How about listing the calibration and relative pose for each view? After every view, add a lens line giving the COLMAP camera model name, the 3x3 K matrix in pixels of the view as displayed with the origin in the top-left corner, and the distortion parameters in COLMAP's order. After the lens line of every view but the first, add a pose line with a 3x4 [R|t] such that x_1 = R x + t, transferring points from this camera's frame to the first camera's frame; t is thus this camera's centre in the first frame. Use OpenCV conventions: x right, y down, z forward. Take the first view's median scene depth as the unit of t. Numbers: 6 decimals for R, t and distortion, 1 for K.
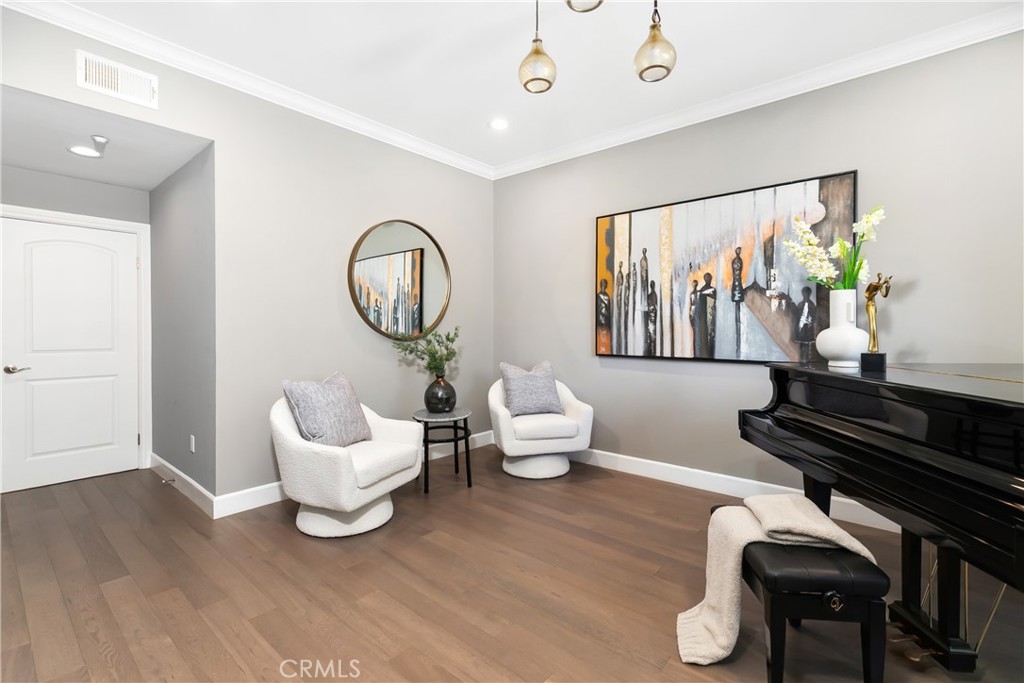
lens RADIAL K [[460.6, 0, 513.9], [0, 460.6, 330.0], [0, 0, 1]] dist [0.001422, 0.000005]
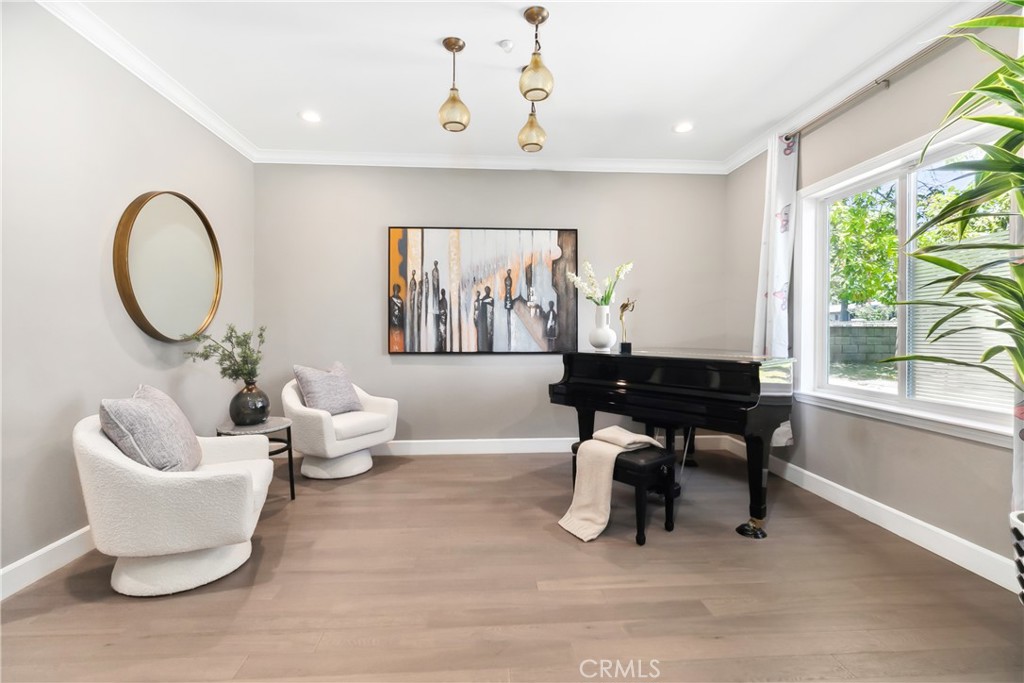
lens RADIAL K [[459.9, 0, 508.9], [0, 459.9, 325.0], [0, 0, 1]] dist [-0.000604, -0.000240]
pose [[0.712104, 0.007335, 0.702036, -0.422402], [0.002013, 0.999920, -0.012489, 0.002214], [-0.702071, 0.010306, 0.712032, 0.030055]]
